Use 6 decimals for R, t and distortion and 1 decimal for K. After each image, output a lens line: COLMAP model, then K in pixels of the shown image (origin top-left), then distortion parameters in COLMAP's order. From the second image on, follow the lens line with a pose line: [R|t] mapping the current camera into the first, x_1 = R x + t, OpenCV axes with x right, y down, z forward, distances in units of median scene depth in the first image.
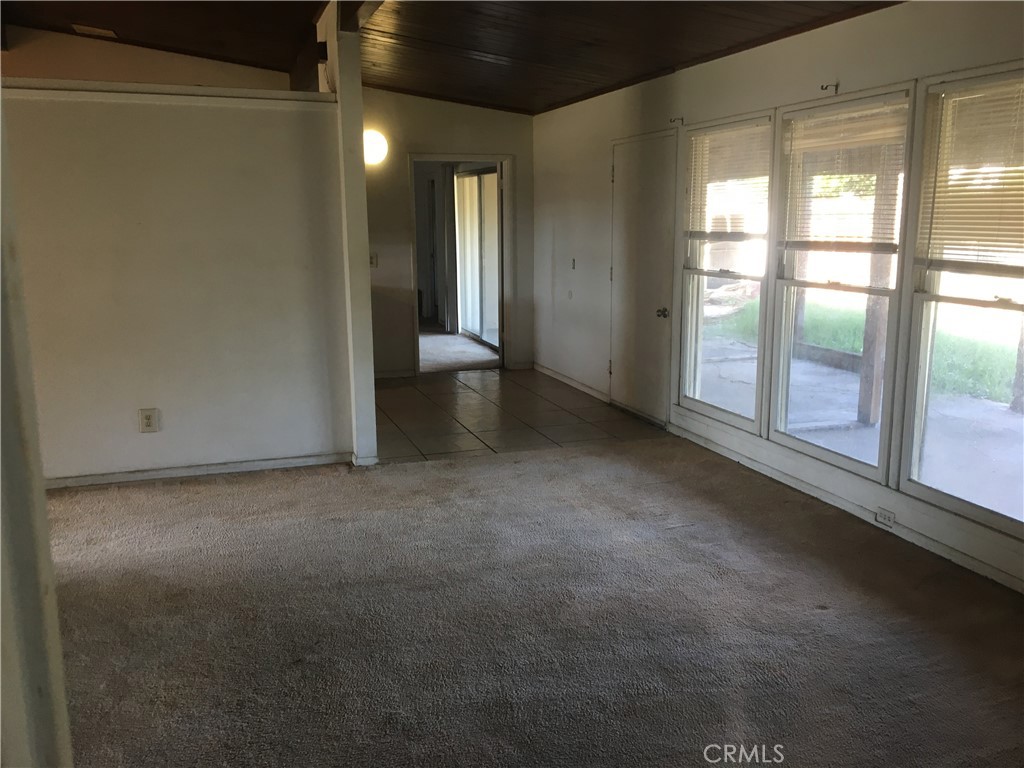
lens RADIAL K [[863.4, 0, 512.0], [0, 863.4, 384.0], [0, 0, 1]] dist [0.084322, -0.128819]
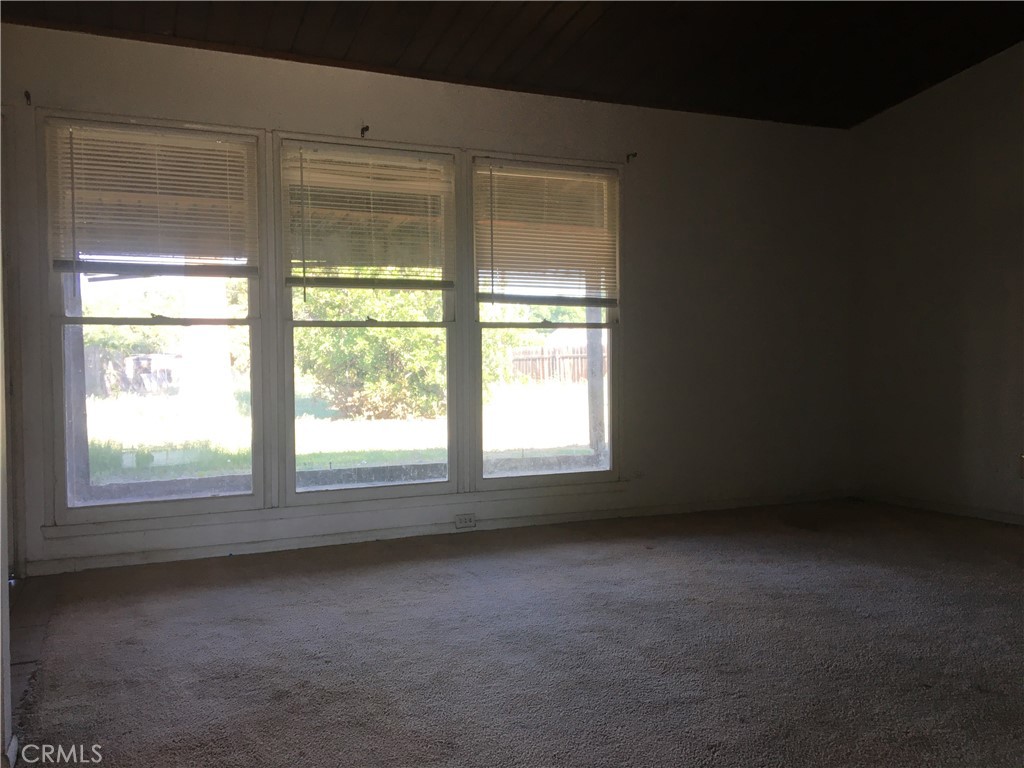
lens RADIAL K [[863.4, 0, 512.0], [0, 863.4, 384.0], [0, 0, 1]] dist [0.084322, -0.128819]
pose [[-0.090707, -0.005908, 0.995860, -0.591401], [0.204093, 0.978647, 0.024395, -0.030654], [-0.974740, 0.205461, -0.087564, 0.859241]]
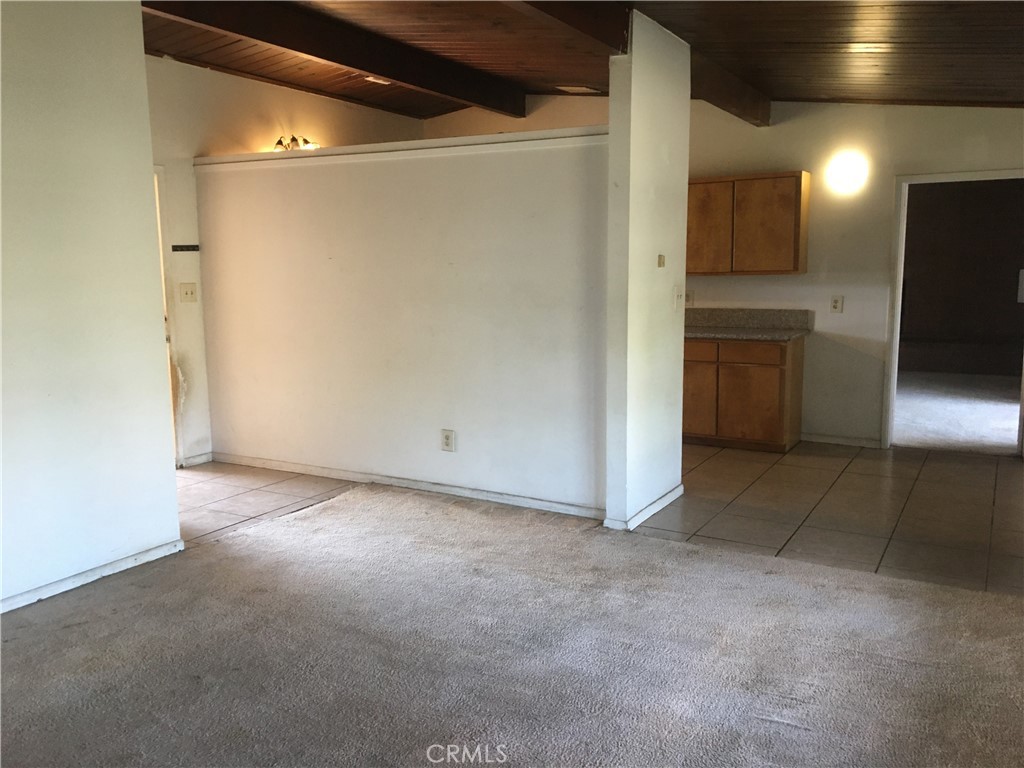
lens RADIAL K [[863.4, 0, 512.0], [0, 863.4, 384.0], [0, 0, 1]] dist [0.084322, -0.128819]
pose [[0.653845, 0.109863, -0.748610, 0.452688], [-0.140145, 0.989867, 0.022865, -0.065669], [0.743536, 0.089964, 0.662617, 0.331402]]
